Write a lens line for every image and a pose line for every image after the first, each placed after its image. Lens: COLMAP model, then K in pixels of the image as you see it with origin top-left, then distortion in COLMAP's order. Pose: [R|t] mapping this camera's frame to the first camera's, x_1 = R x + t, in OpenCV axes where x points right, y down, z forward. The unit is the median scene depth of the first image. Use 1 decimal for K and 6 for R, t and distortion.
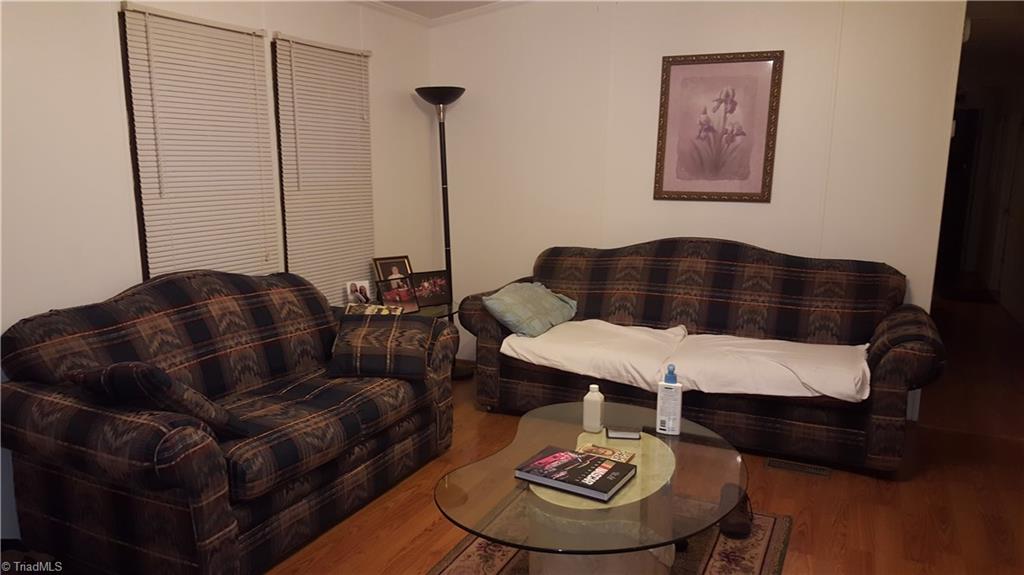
lens RADIAL K [[752.9, 0, 472.4], [0, 752.9, 330.4], [0, 0, 1]] dist [0.102483, -0.172446]
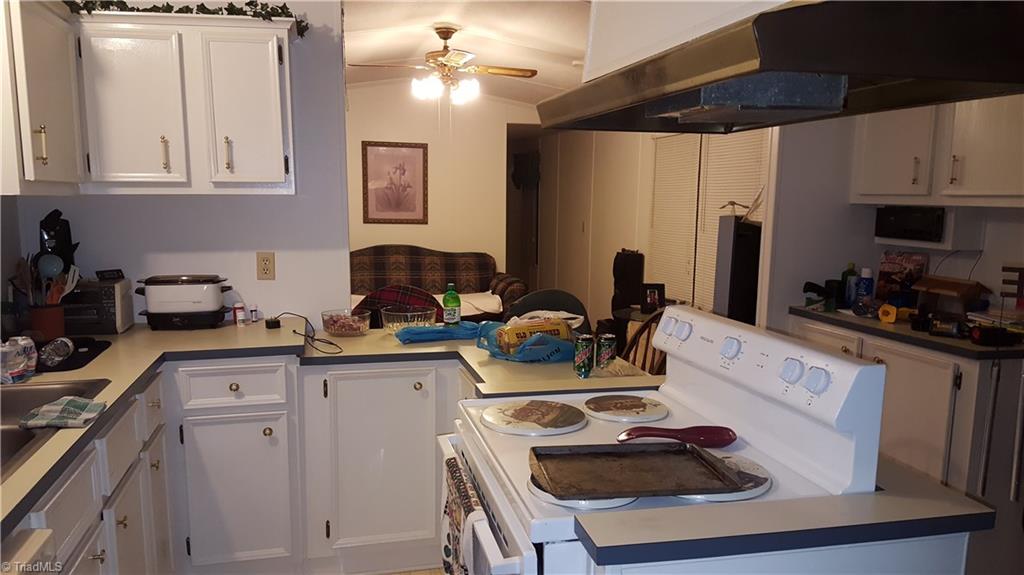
lens RADIAL K [[752.9, 0, 472.4], [0, 752.9, 330.4], [0, 0, 1]] dist [0.102483, -0.172446]
pose [[0.789037, -0.099112, 0.606298, -0.657536], [0.125841, 0.992049, -0.001598, 0.104216], [-0.601319, 0.077558, 0.795236, -0.498789]]
